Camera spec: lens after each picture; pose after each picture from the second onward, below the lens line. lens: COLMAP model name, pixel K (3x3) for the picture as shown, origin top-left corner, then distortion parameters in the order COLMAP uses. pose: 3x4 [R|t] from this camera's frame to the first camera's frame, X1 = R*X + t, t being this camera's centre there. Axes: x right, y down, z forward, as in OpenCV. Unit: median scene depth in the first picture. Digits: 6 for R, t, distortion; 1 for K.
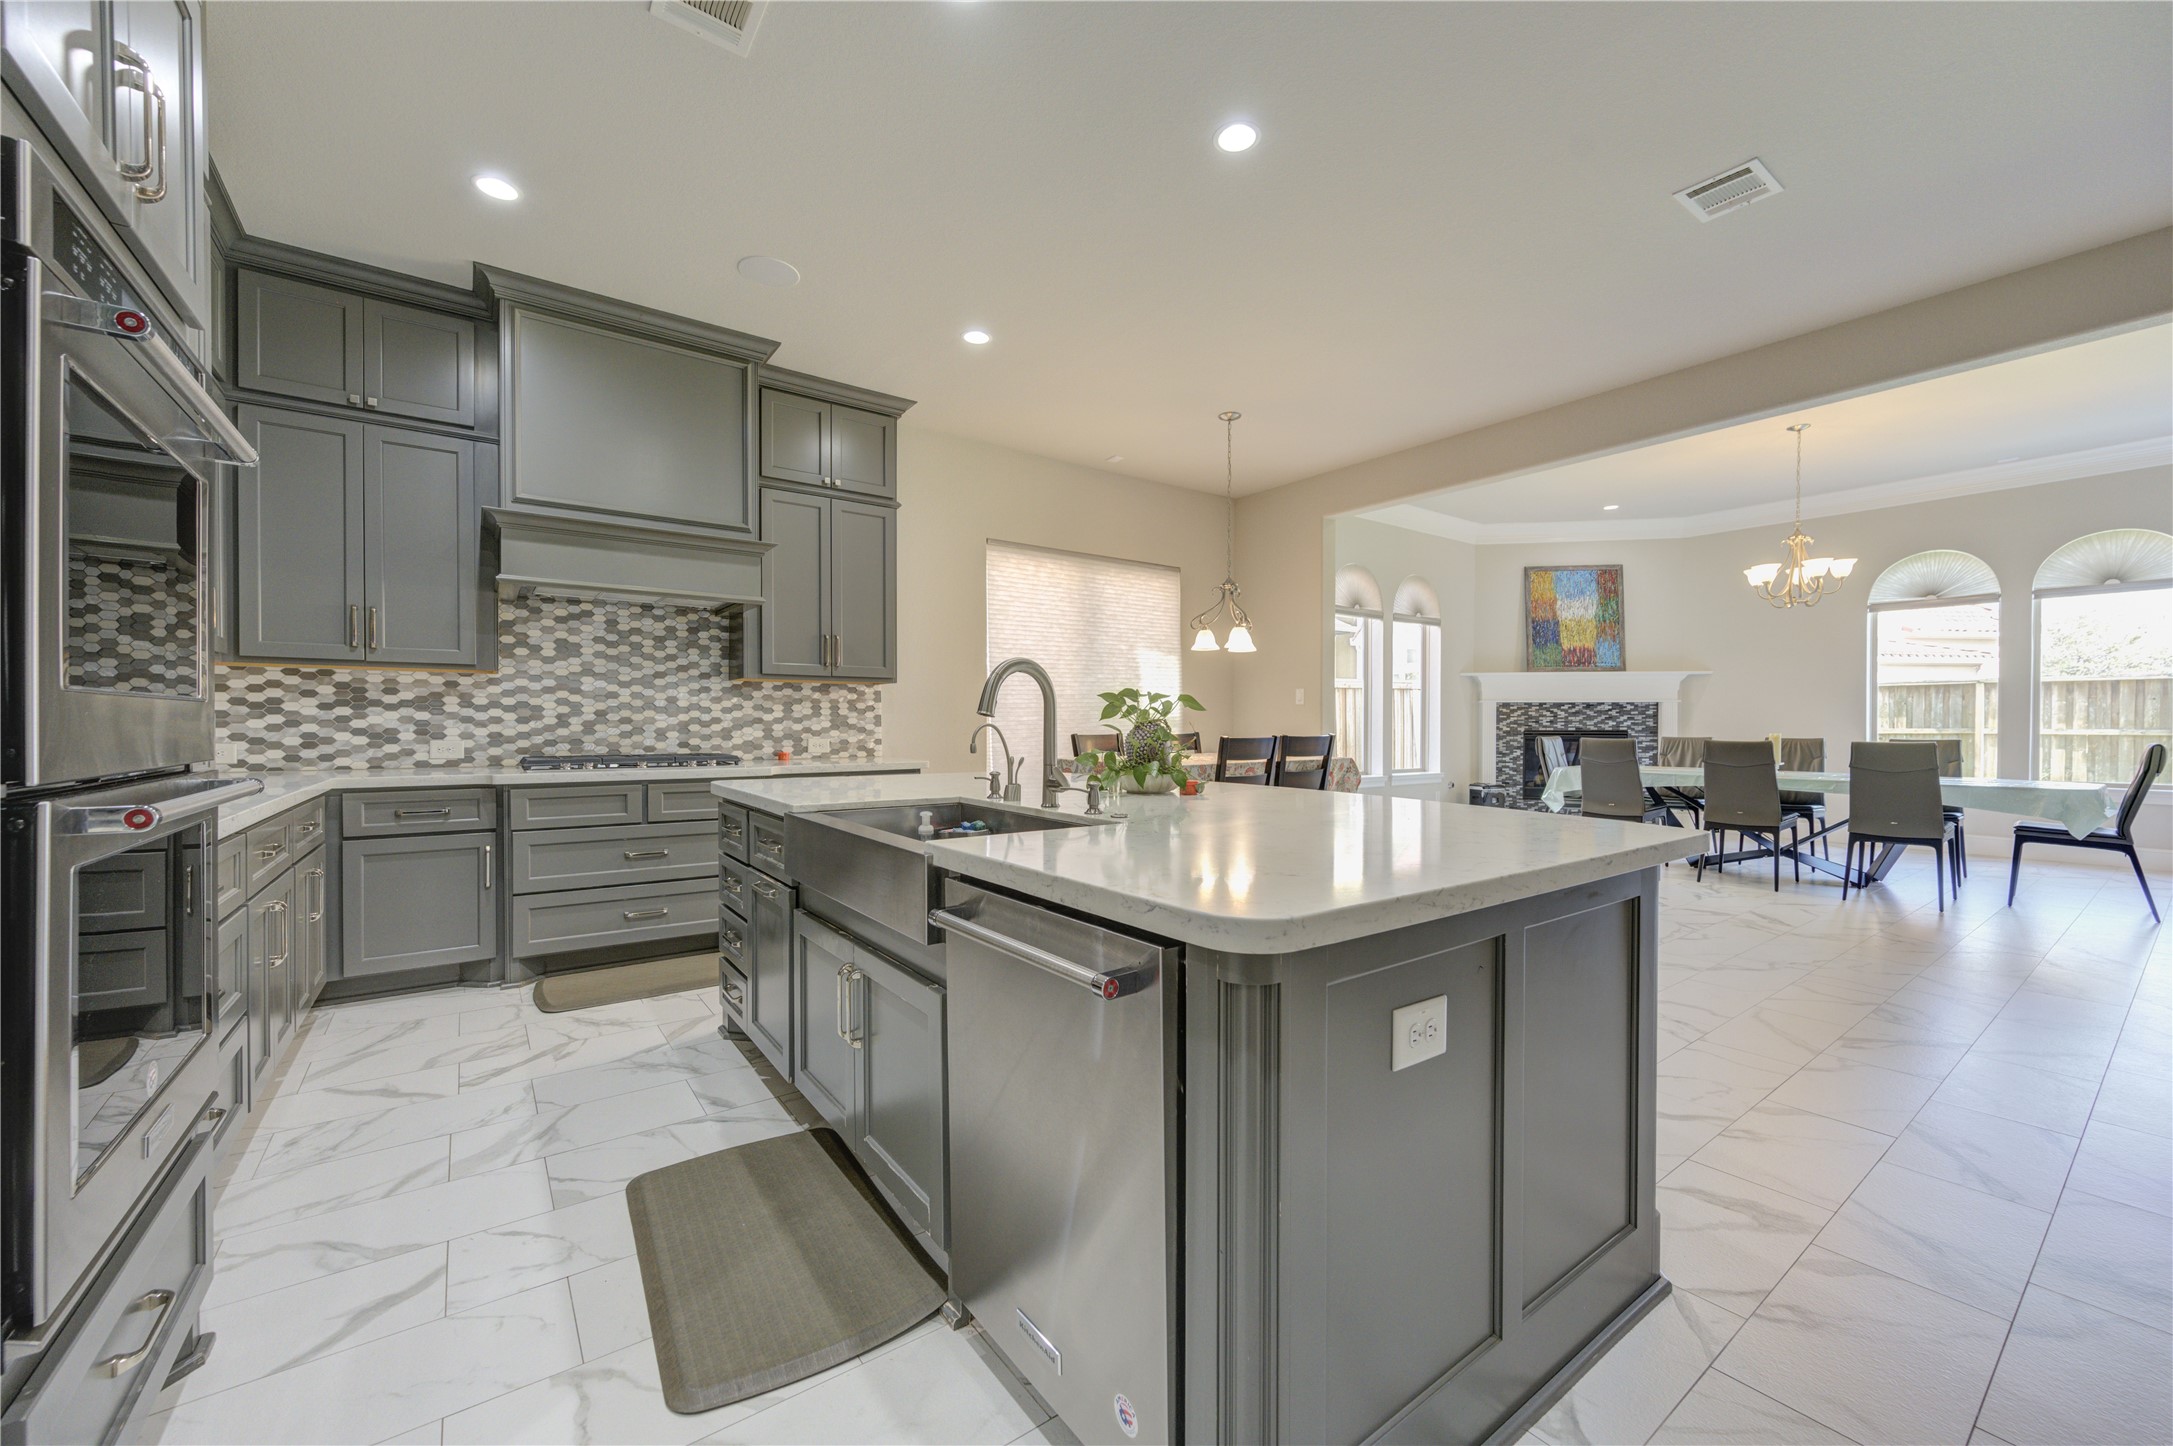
lens RADIAL K [[847.3, 0, 1092.7], [0, 847.3, 735.9], [0, 0, 1]] dist [0.001680, -0.000445]
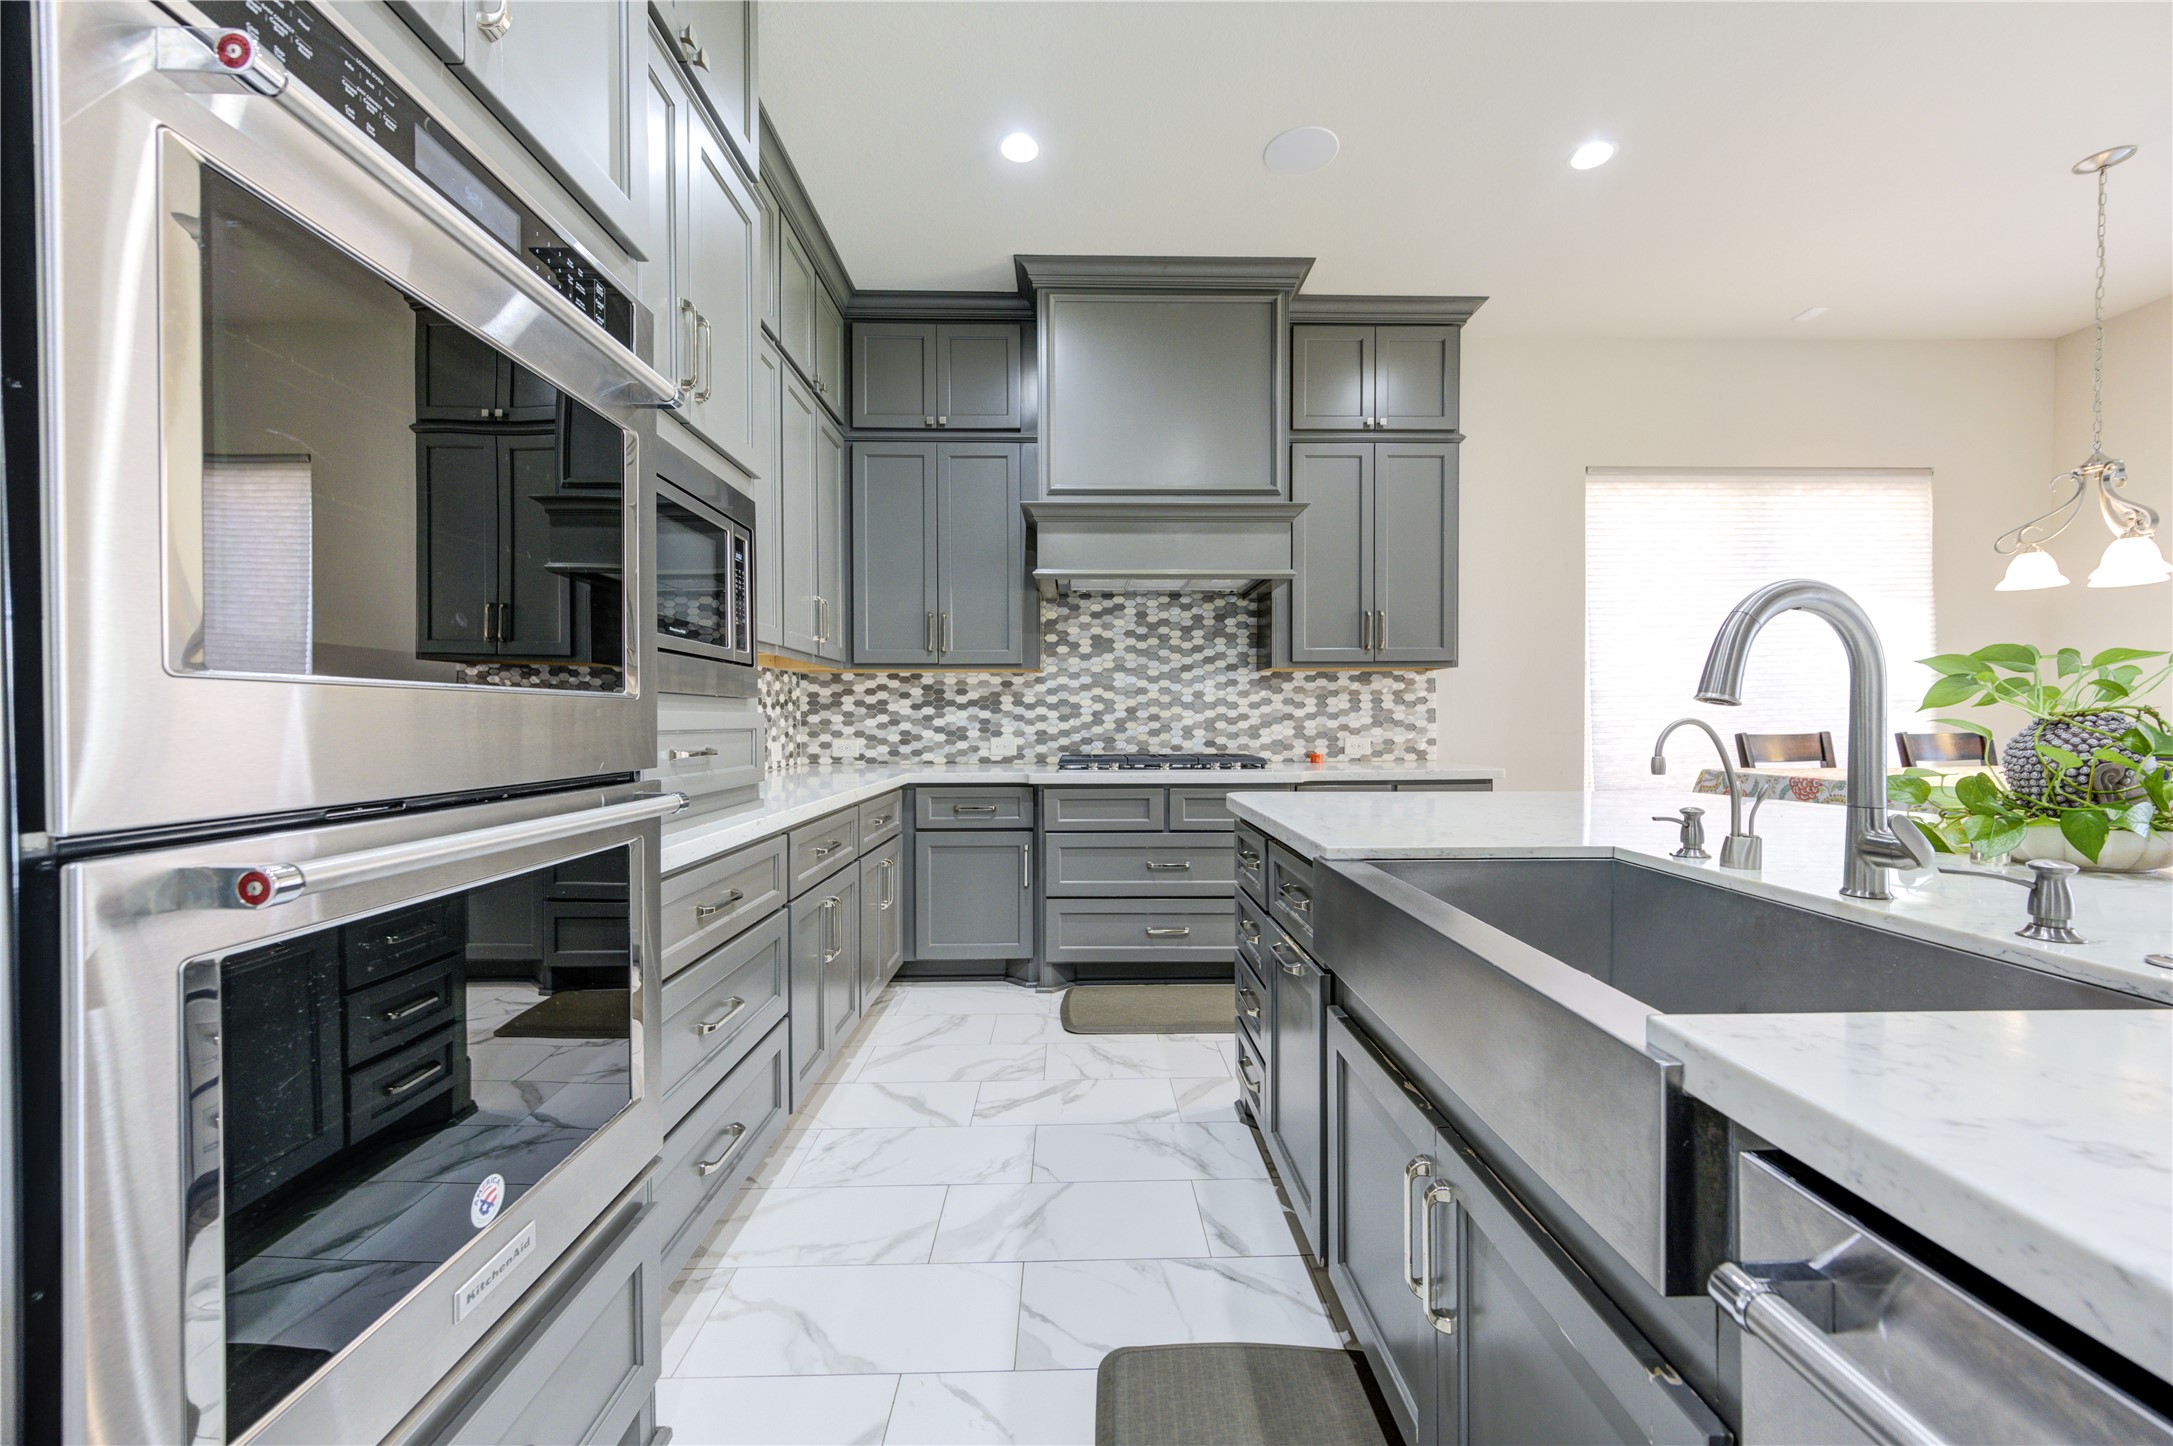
lens RADIAL K [[847.3, 0, 1091.9], [0, 847.3, 734.1], [0, 0, 1]] dist [0.001680, -0.000445]
pose [[0.818784, 0.004437, -0.574084, -0.069888], [-0.002674, 0.999989, 0.003915, -0.003489], [0.574095, -0.001671, 0.818787, 0.198455]]
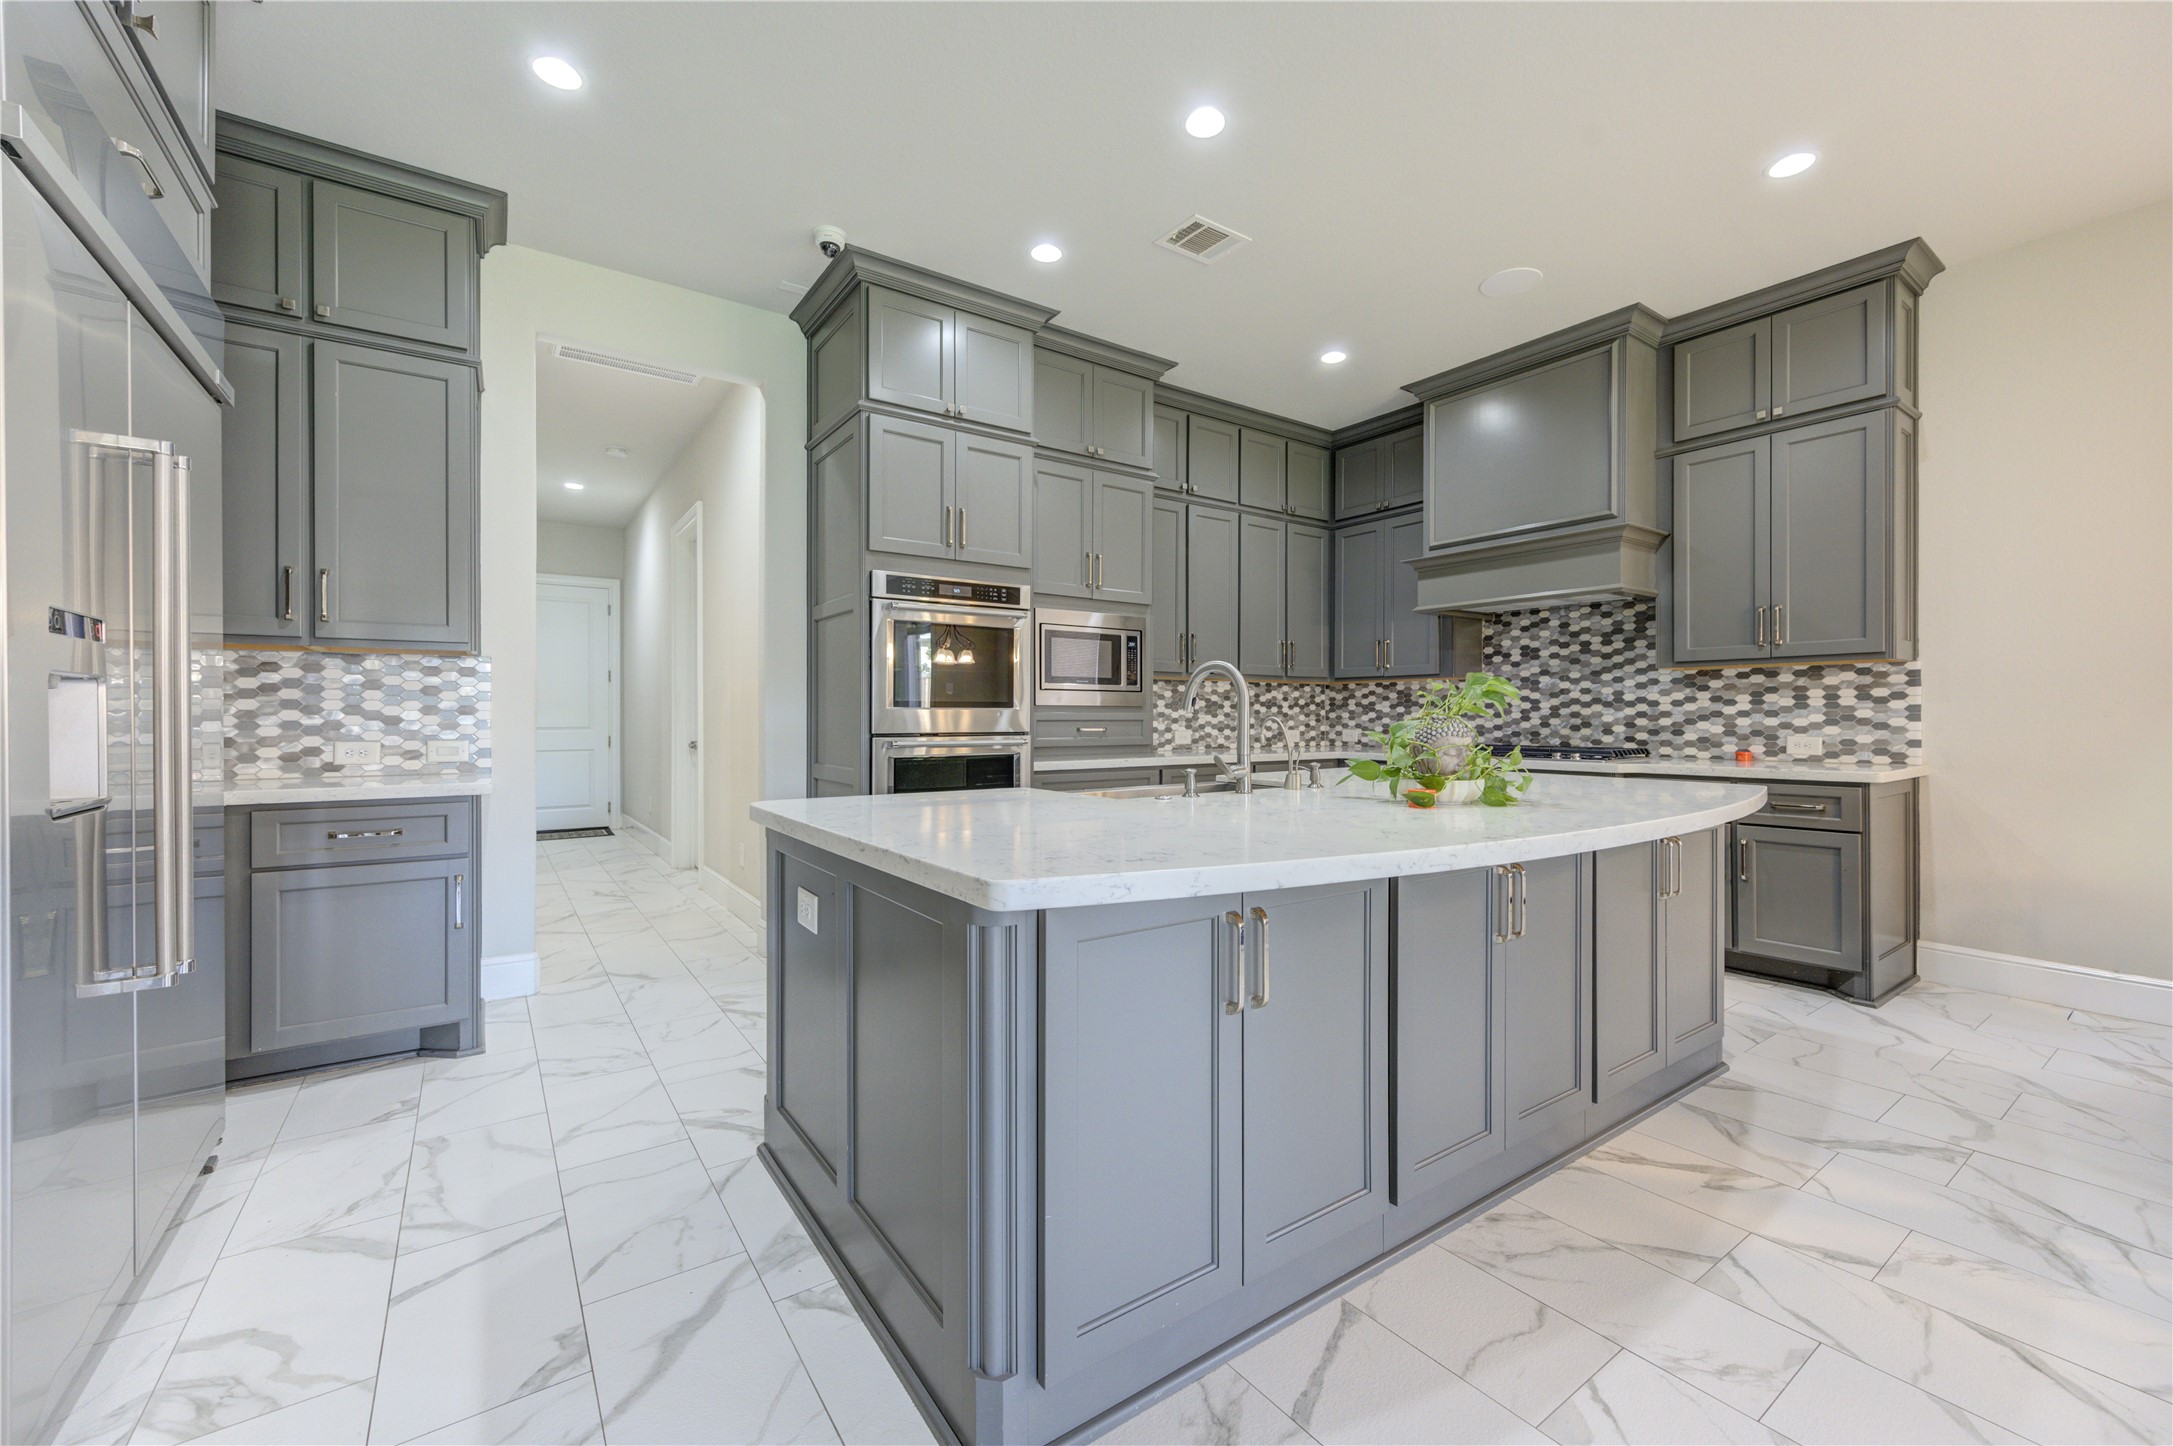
lens RADIAL K [[847.3, 0, 1088.6], [0, 847.3, 723.1], [0, 0, 1]] dist [0.001680, -0.000445]
pose [[-0.018515, 0.005821, -0.999812, 0.560515], [-0.013384, 0.999892, 0.006070, -0.006345], [0.999739, 0.013494, -0.018435, 0.427363]]
